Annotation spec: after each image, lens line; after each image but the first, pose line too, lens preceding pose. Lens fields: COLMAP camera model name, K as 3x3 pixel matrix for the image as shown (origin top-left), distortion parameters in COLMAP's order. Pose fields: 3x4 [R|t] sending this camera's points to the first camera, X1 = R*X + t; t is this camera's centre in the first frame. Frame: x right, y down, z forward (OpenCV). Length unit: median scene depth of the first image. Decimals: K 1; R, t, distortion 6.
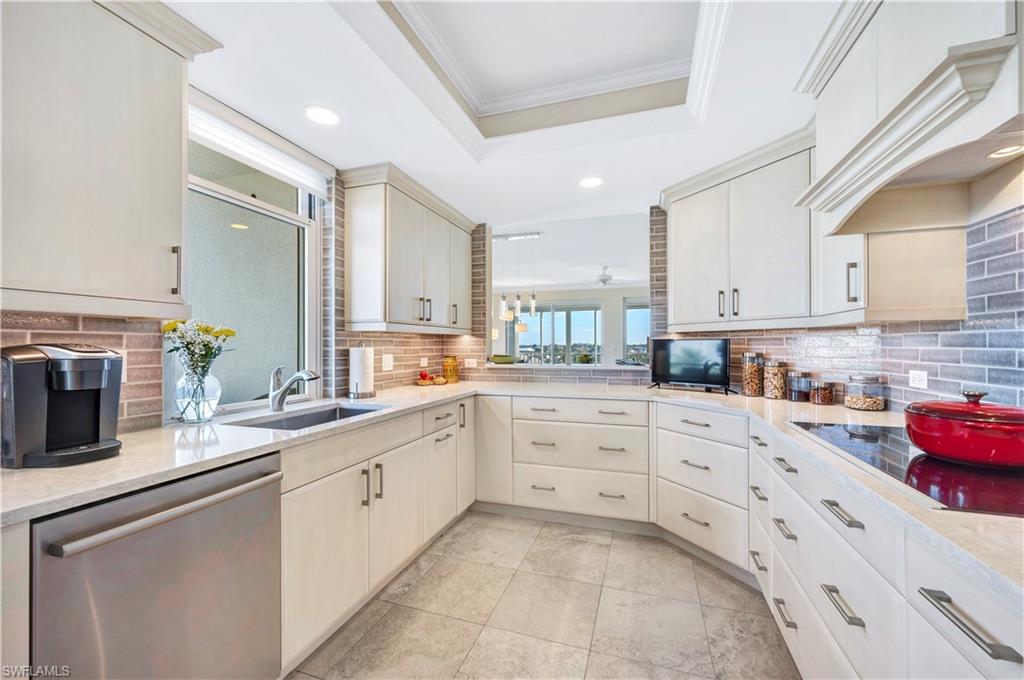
lens RADIAL K [[406.7, 0, 514.6], [0, 406.7, 345.9], [0, 0, 1]] dist [0.001094, -0.000056]
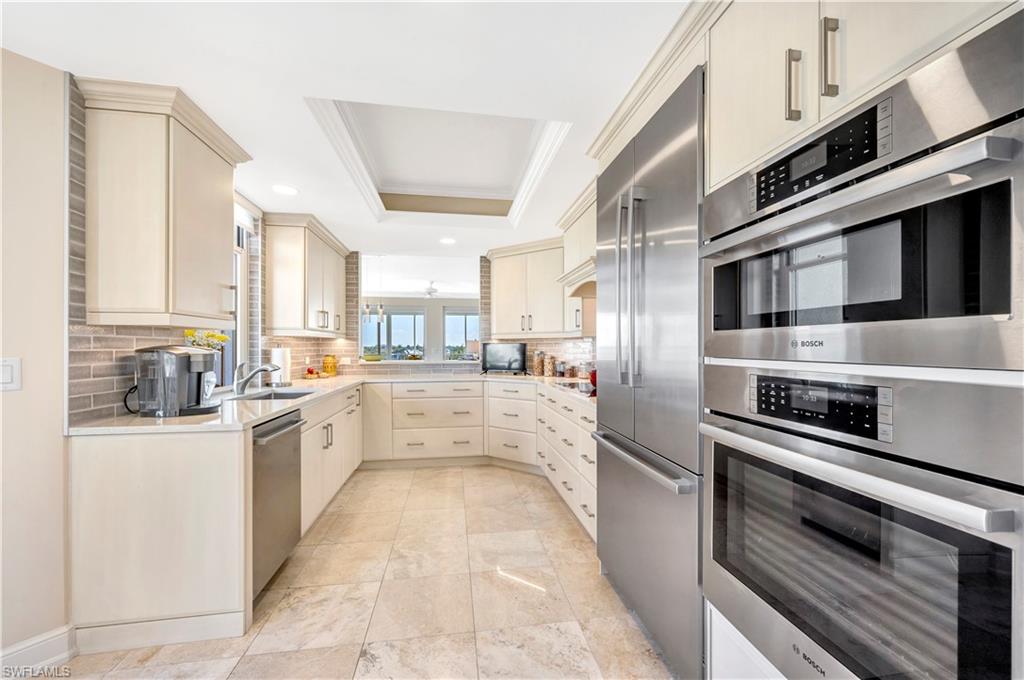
lens RADIAL K [[406.7, 0, 514.6], [0, 406.7, 345.9], [0, 0, 1]] dist [0.001094, -0.000056]
pose [[0.890330, 0.002819, 0.455307, -0.302552], [-0.000813, 0.999989, -0.004603, 0.001616], [-0.455315, 0.003728, 0.890323, -0.509811]]
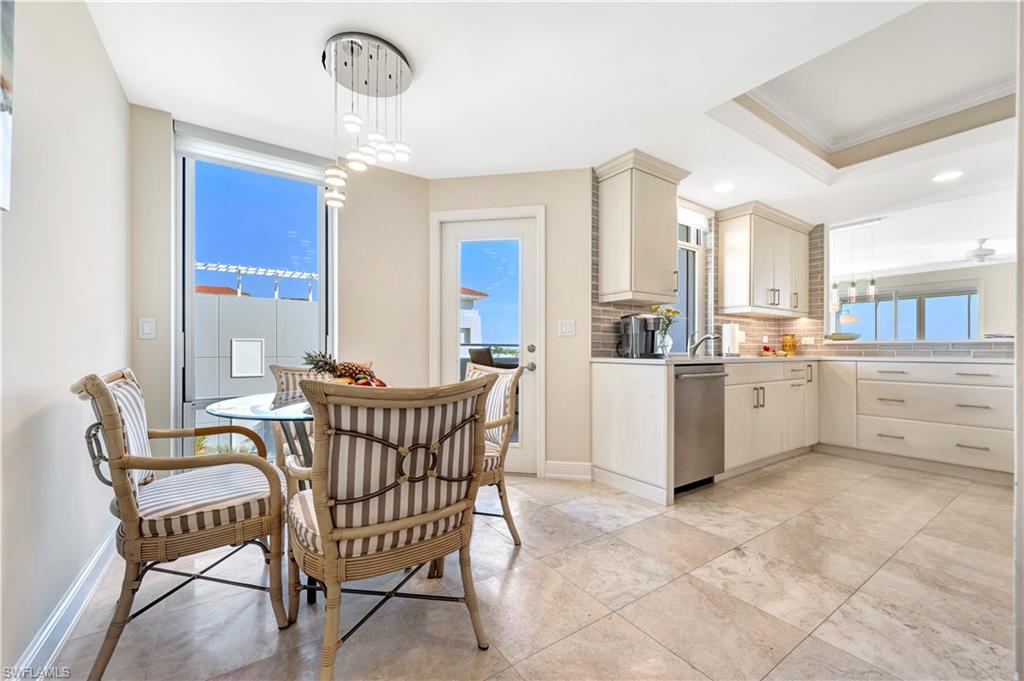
lens RADIAL K [[407.3, 0, 514.2], [0, 407.3, 349.7], [0, 0, 1]] dist [-0.002198, 0.000343]
pose [[0.793731, 0.004844, -0.608250, -0.091030], [-0.005533, 0.999984, 0.000742, 0.103290], [0.608244, 0.002776, 0.793745, -0.703998]]
